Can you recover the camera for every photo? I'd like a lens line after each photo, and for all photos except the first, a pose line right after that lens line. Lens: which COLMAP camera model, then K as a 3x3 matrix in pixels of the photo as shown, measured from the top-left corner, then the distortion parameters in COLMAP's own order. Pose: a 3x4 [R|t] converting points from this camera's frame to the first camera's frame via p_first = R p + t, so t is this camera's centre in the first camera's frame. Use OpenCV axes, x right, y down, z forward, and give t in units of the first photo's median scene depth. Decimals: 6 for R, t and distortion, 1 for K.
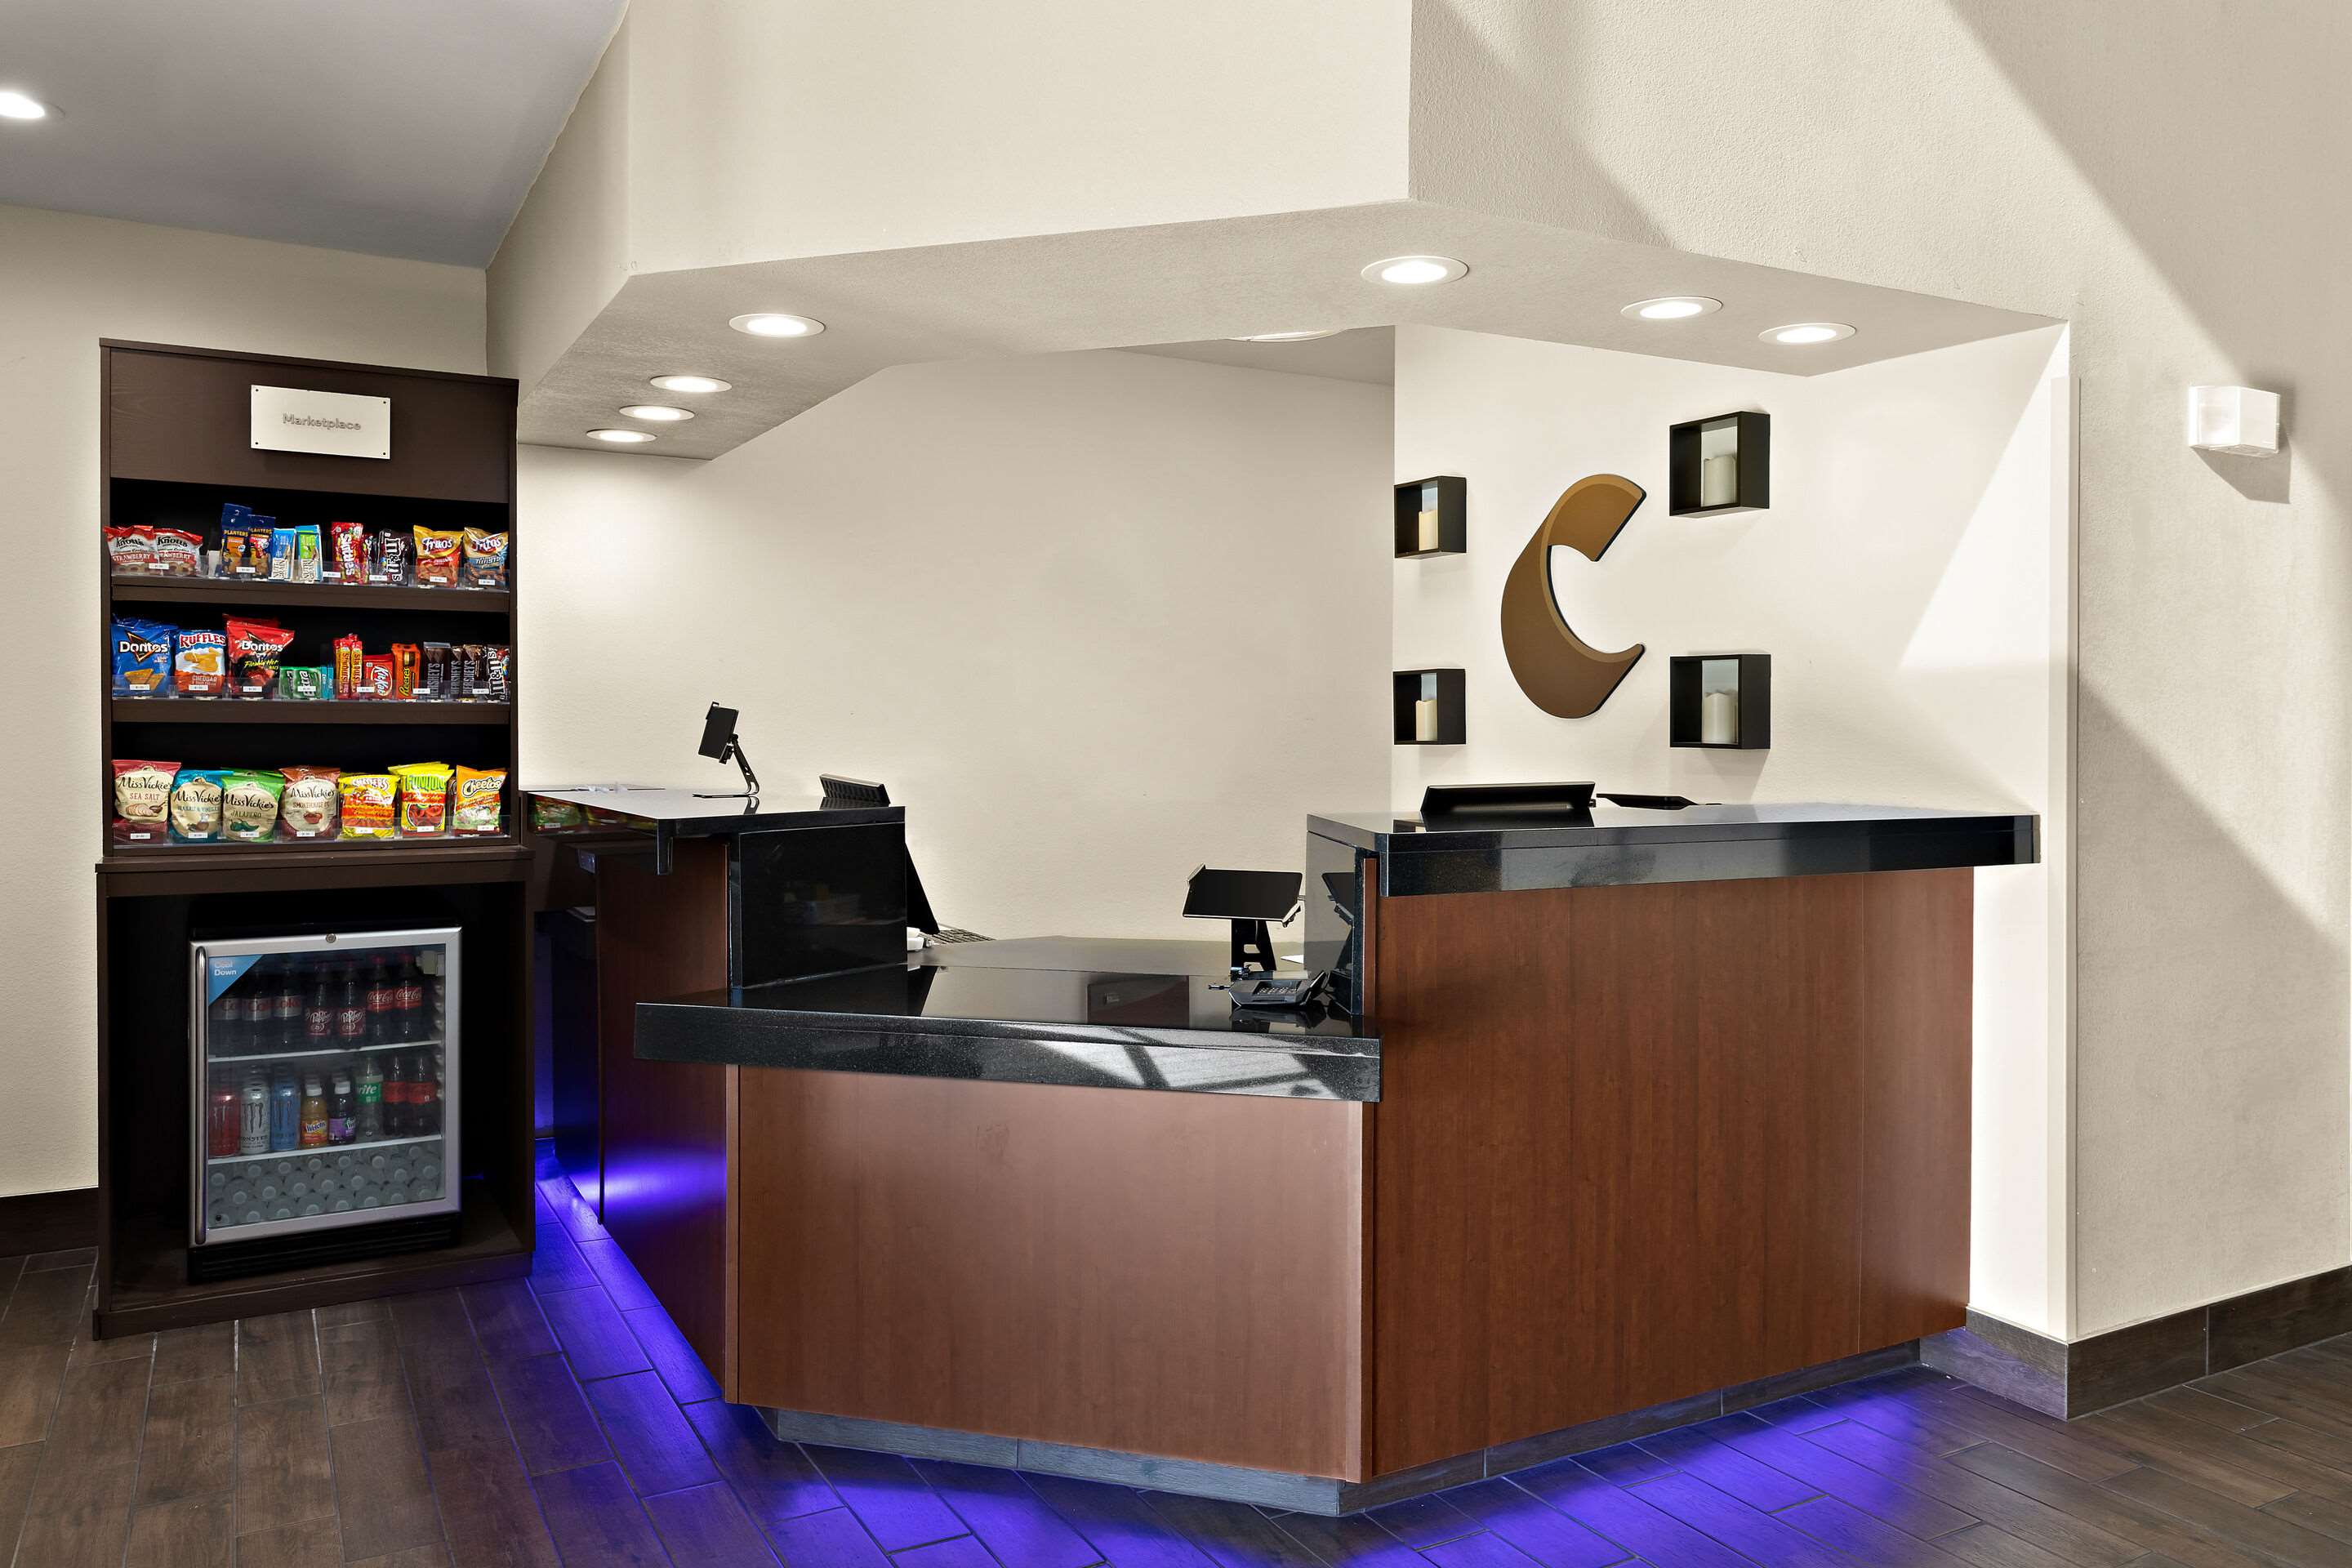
lens RADIAL K [[1704.4, 0, 1179.5], [0, 1704.4, 722.4], [0, 0, 1]] dist [0.026480, -0.000731]
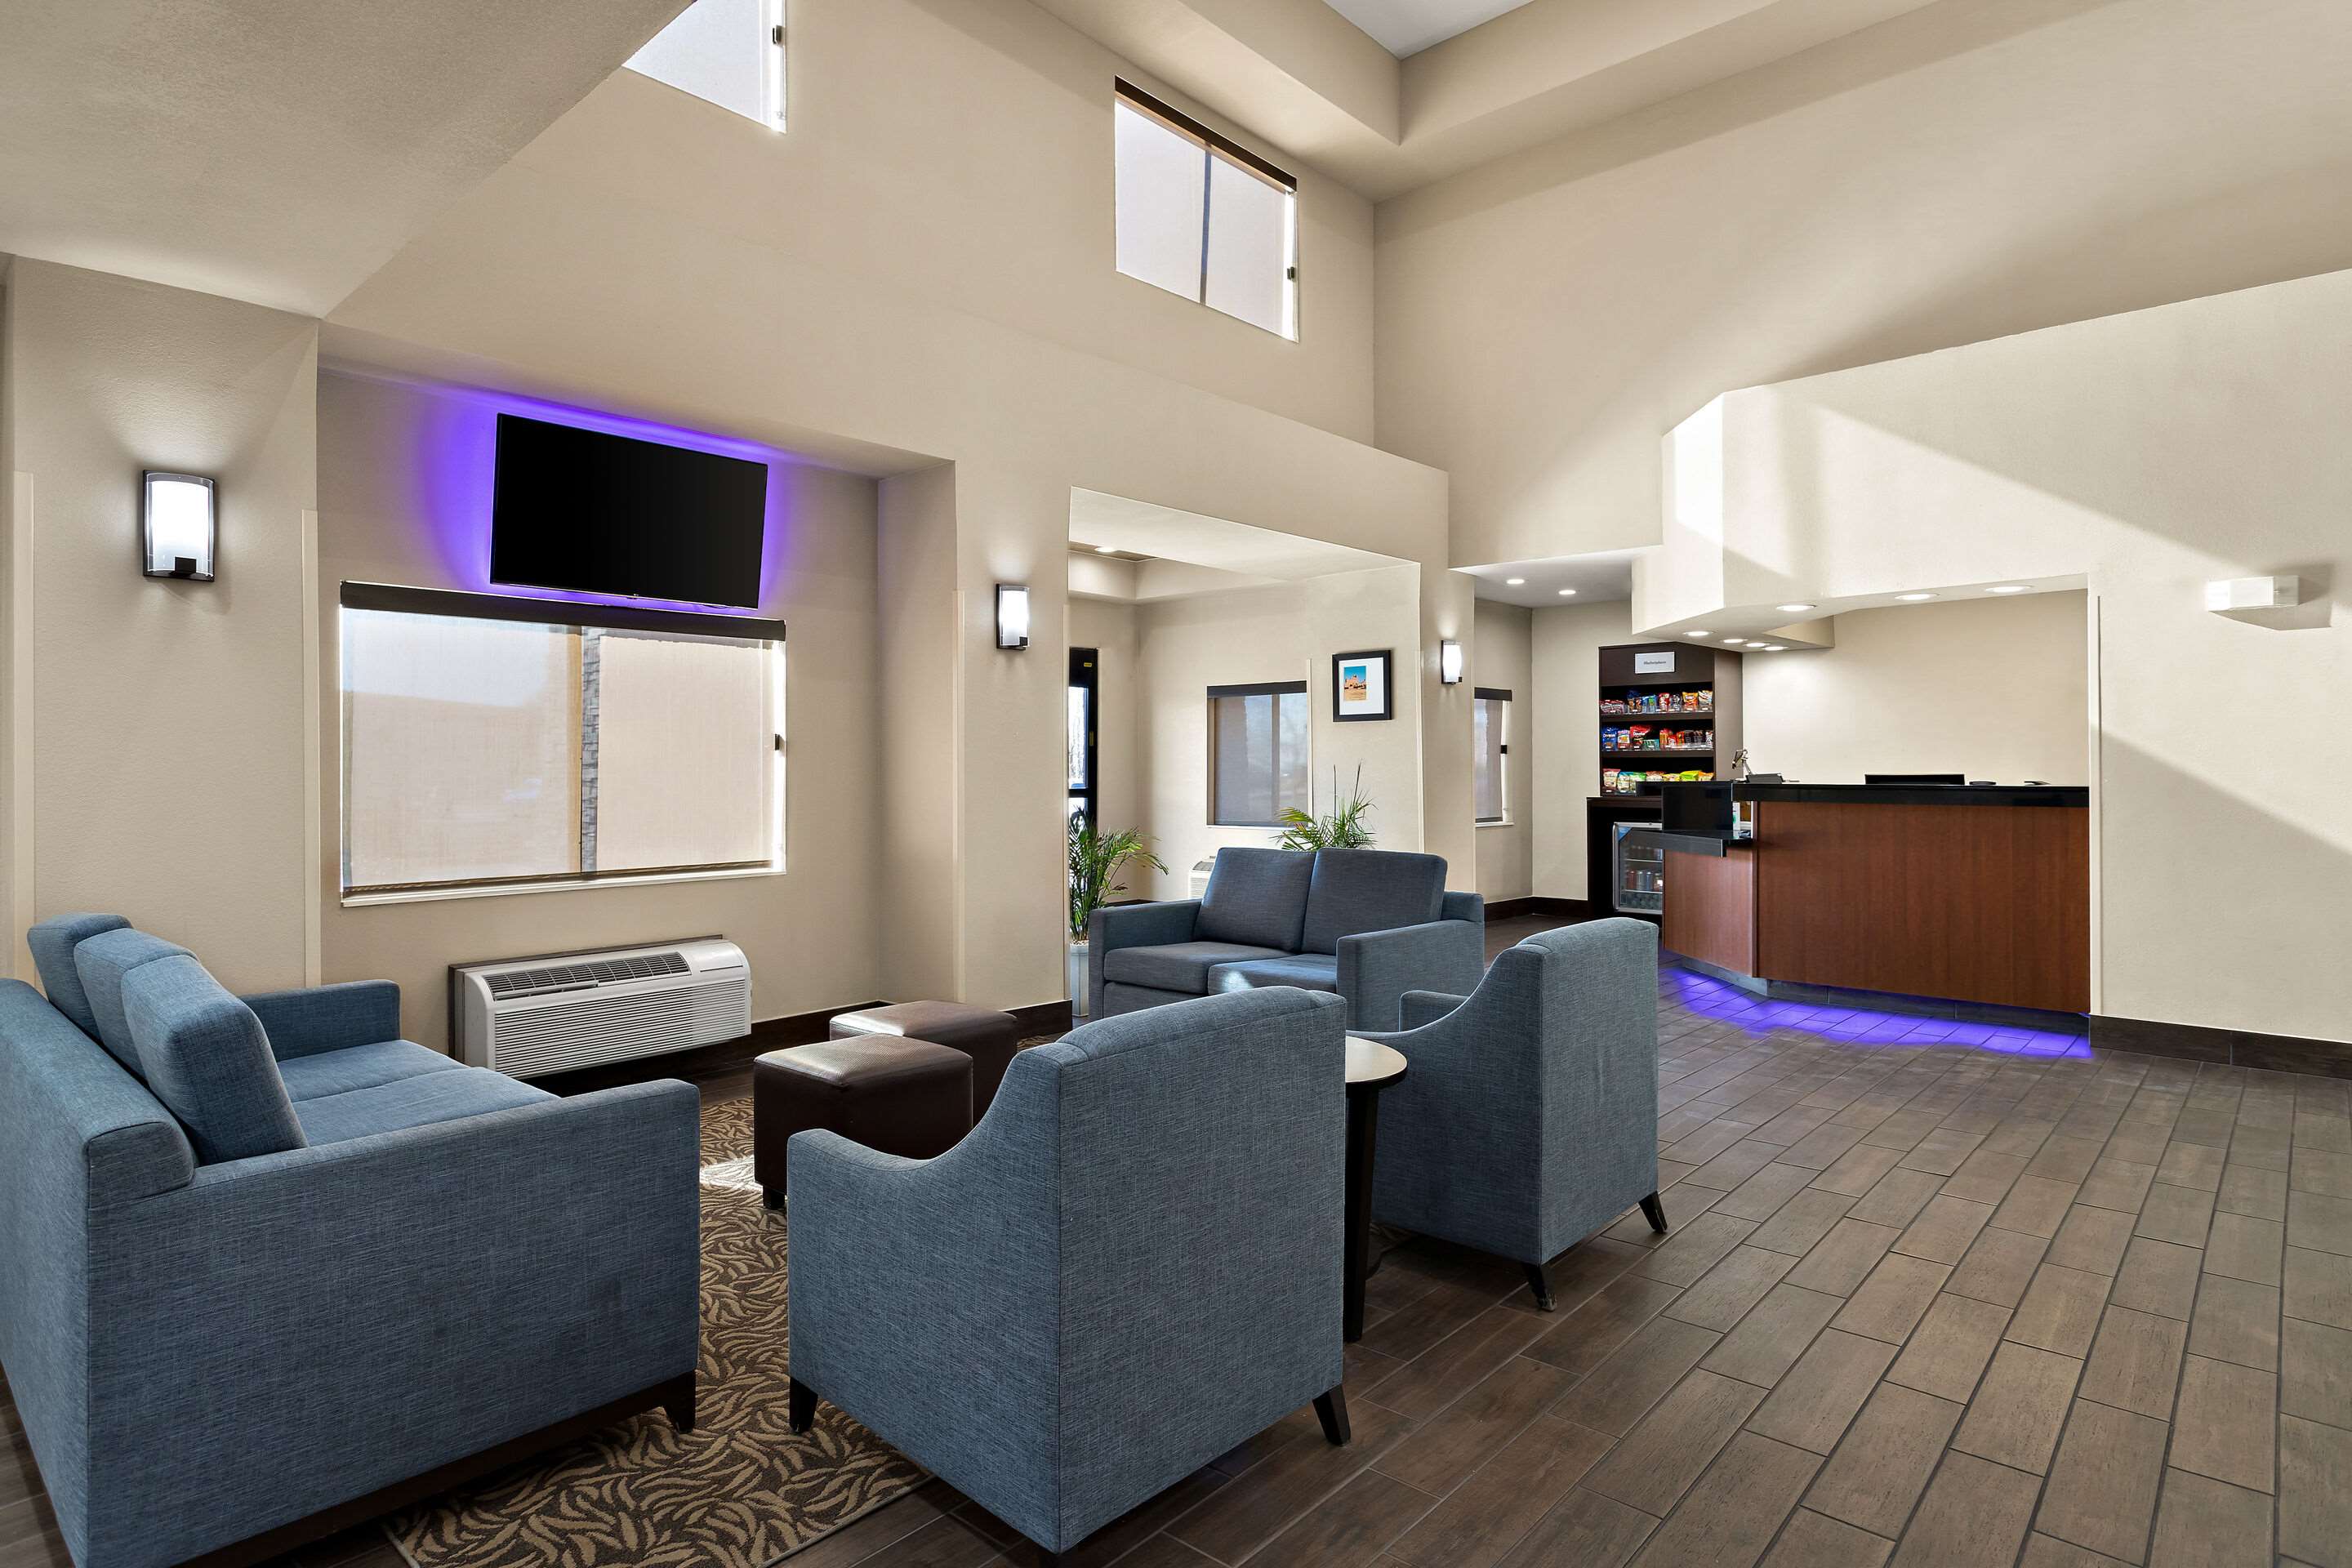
lens RADIAL K [[1245.7, 0, 1176.0], [0, 1245.7, 784.0], [0, 0, 1]] dist [0.000570, 0.000118]
pose [[0.317165, 0.008305, -0.948334, 1.428959], [-0.004664, 0.999963, 0.007197, 0.038205], [0.948359, 0.002140, 0.317192, -0.578952]]
